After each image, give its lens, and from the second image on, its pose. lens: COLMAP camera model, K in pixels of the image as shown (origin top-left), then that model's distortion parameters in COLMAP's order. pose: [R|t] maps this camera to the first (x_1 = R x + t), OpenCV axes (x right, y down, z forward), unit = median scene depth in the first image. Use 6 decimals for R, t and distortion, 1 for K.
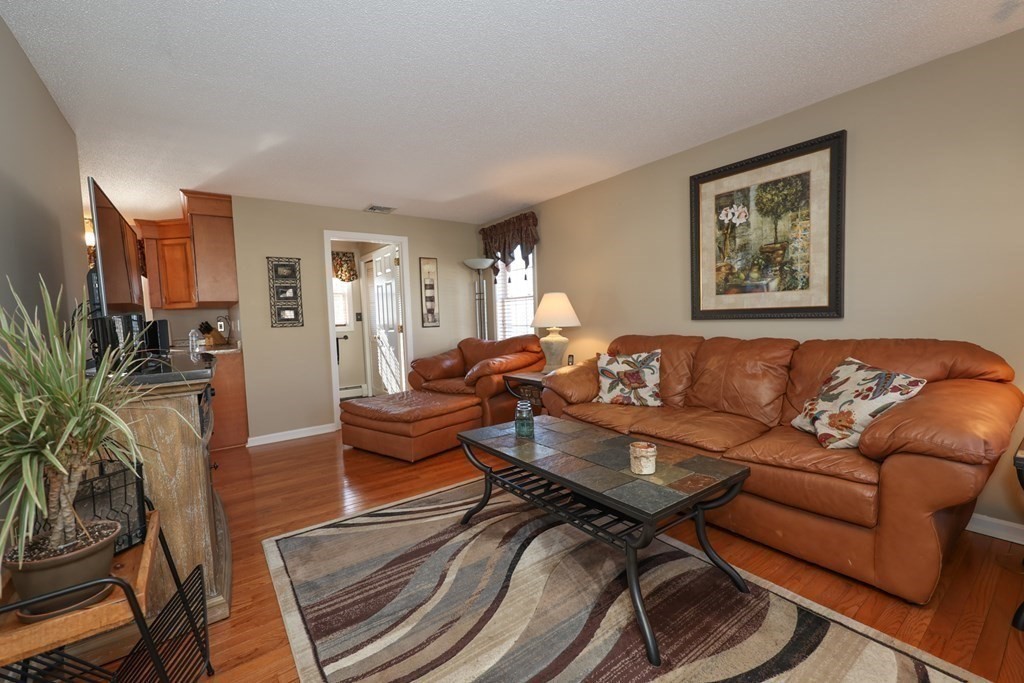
lens RADIAL K [[426.6, 0, 513.7], [0, 426.6, 341.8], [0, 0, 1]] dist [0.000223, 0.000174]
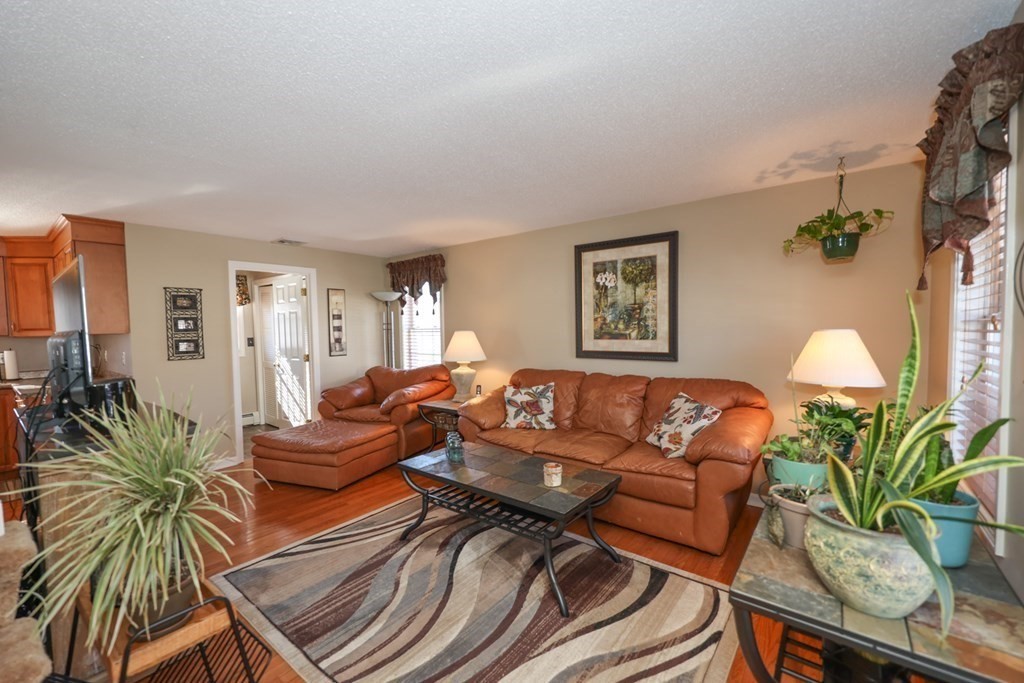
lens RADIAL K [[422.6, 0, 511.1], [0, 422.6, 344.9], [0, 0, 1]] dist [0.001752, 0.000232]
pose [[0.964207, 0.005702, 0.265089, -0.111748], [0.000225, 0.999751, -0.022324, -0.068624], [-0.265151, 0.021585, 0.963965, -0.173653]]
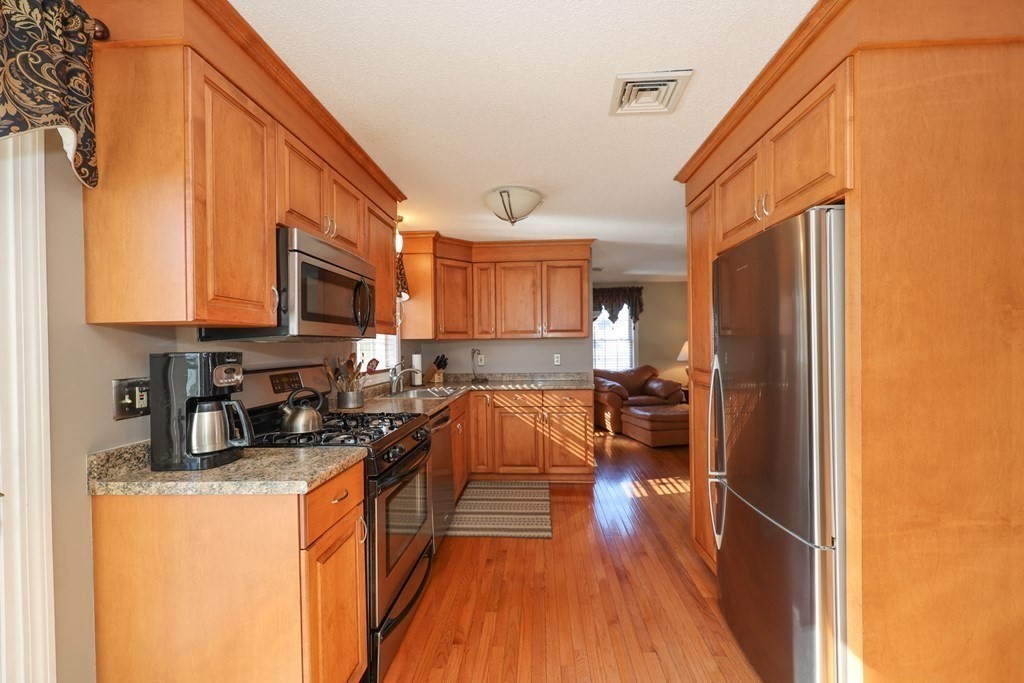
lens RADIAL K [[422.6, 0, 511.1], [0, 422.6, 344.9], [0, 0, 1]] dist [0.001752, 0.000232]
pose [[0.644131, 0.028703, 0.764377, -2.285193], [0.033062, 0.997317, -0.065311, -0.014339], [-0.764201, 0.067340, 0.641454, 0.619473]]
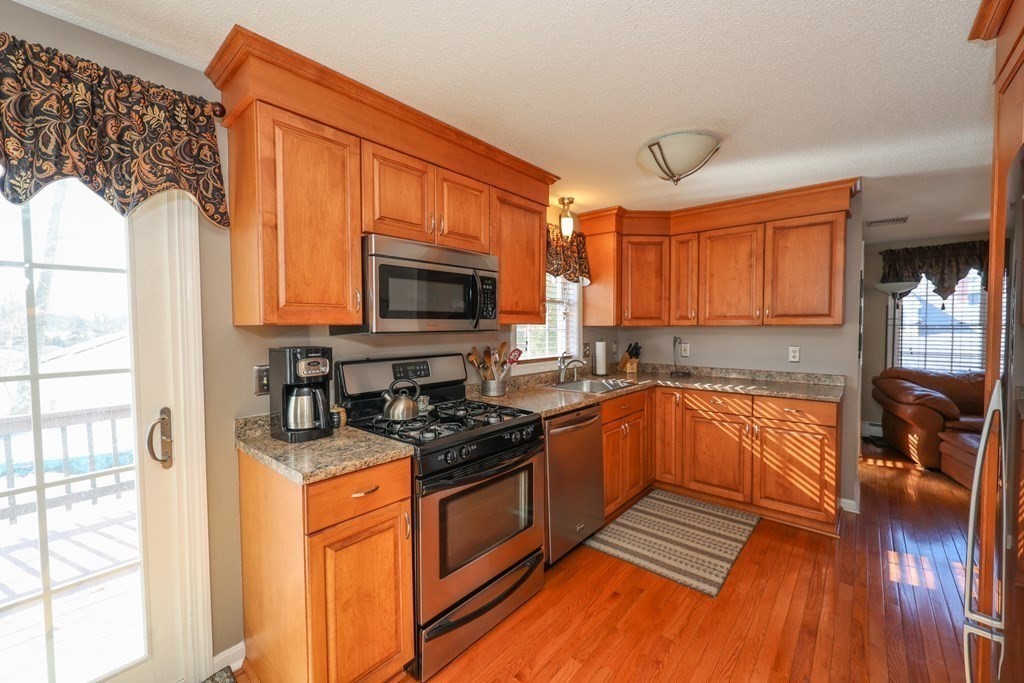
lens RADIAL K [[411.4, 0, 503.2], [0, 411.4, 337.7], [0, 0, 1]] dist [0.001256, 0.000025]
pose [[0.976857, 0.026612, 0.212230, -1.986448], [-0.020125, 0.999264, -0.032671, -0.049586], [-0.212943, 0.027644, 0.976673, 0.571421]]
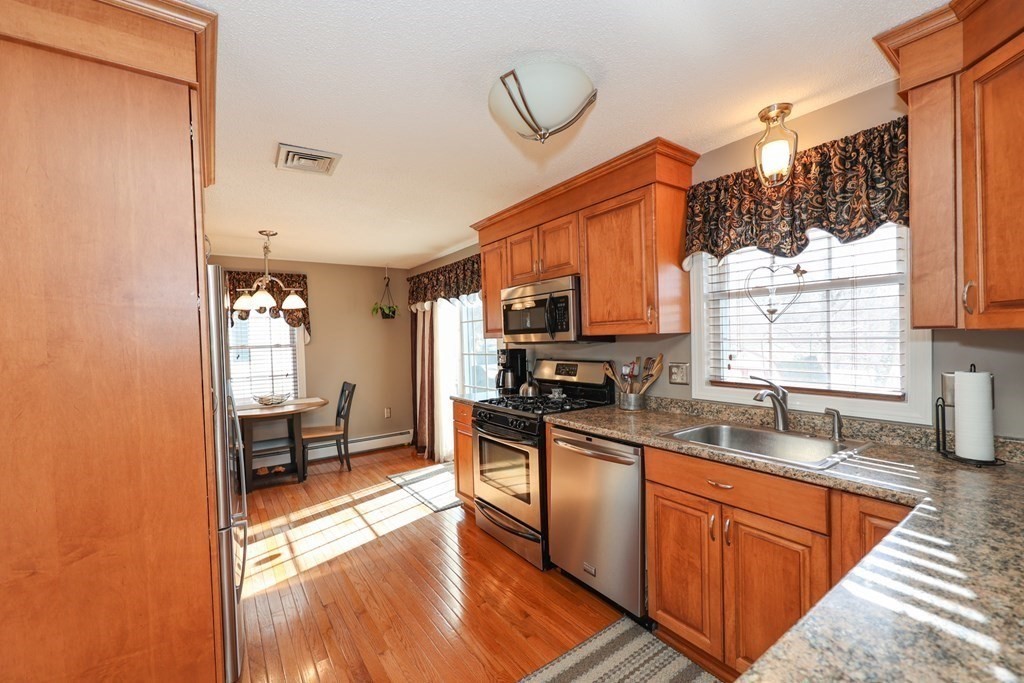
lens RADIAL K [[417.0, 0, 511.2], [0, 417.0, 344.6], [0, 0, 1]] dist [0.008640, -0.000035]
pose [[-0.011990, 0.051547, -0.998599, -0.930327], [-0.028126, 0.998258, 0.051867, -0.125746], [0.999532, 0.028709, -0.010520, 1.224229]]
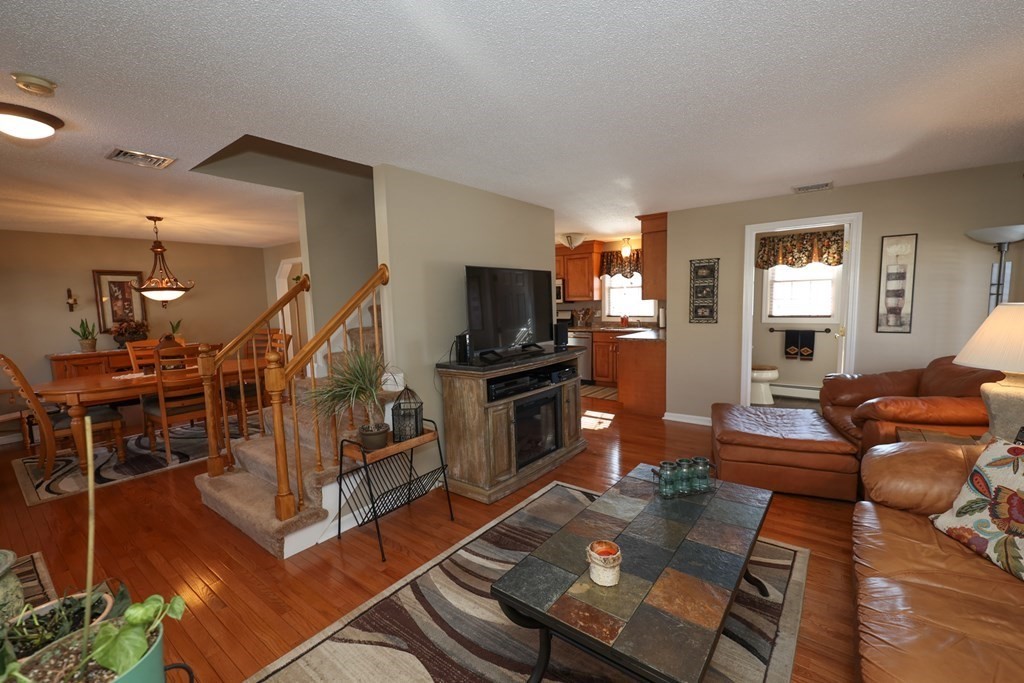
lens RADIAL K [[426.6, 0, 513.7], [0, 426.6, 341.8], [0, 0, 1]] dist [0.000223, 0.000174]
pose [[0.283203, 0.119810, -0.951547, 0.558398], [-0.039430, 0.992782, 0.113267, -0.136166], [0.958249, 0.005442, 0.285883, 0.332934]]
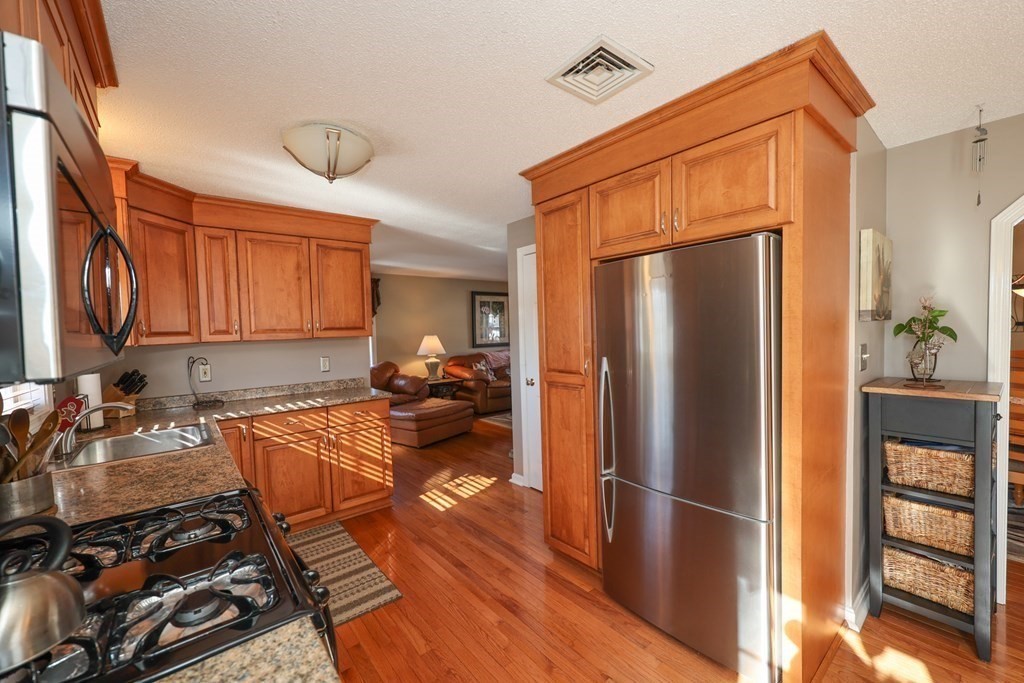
lens RADIAL K [[417.0, 0, 511.2], [0, 417.0, 344.6], [0, 0, 1]] dist [0.008640, -0.000035]
pose [[-0.048767, -0.000961, 0.998810, -2.235893], [0.088315, 0.996079, 0.005270, -0.073364], [-0.994898, 0.088467, -0.048491, 1.004936]]
